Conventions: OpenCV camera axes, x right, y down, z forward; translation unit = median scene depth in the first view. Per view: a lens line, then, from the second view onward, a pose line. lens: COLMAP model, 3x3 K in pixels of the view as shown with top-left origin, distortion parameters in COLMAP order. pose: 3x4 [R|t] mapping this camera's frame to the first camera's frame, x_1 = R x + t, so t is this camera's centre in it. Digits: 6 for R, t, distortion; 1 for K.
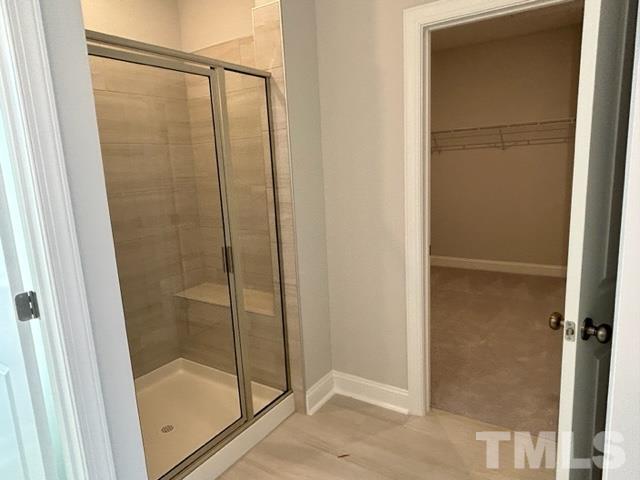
lens RADIAL K [[415.7, 0, 319.3], [0, 415.7, 239.3], [0, 0, 1]] dist [0.003492, -0.005520]
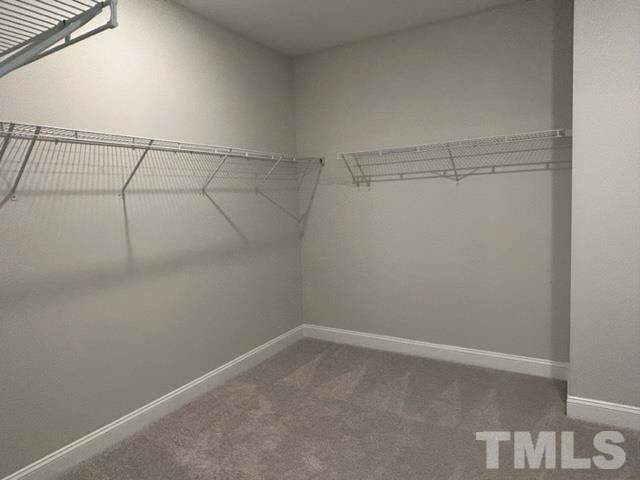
lens RADIAL K [[415.7, 0, 320.5], [0, 415.7, 239.9], [0, 0, 1]] dist [0.003492, -0.005520]
pose [[0.999335, -0.007608, 0.035672, 0.201367], [0.009752, 0.998132, -0.060318, -0.083312], [-0.035147, 0.060625, 0.997542, 0.352547]]
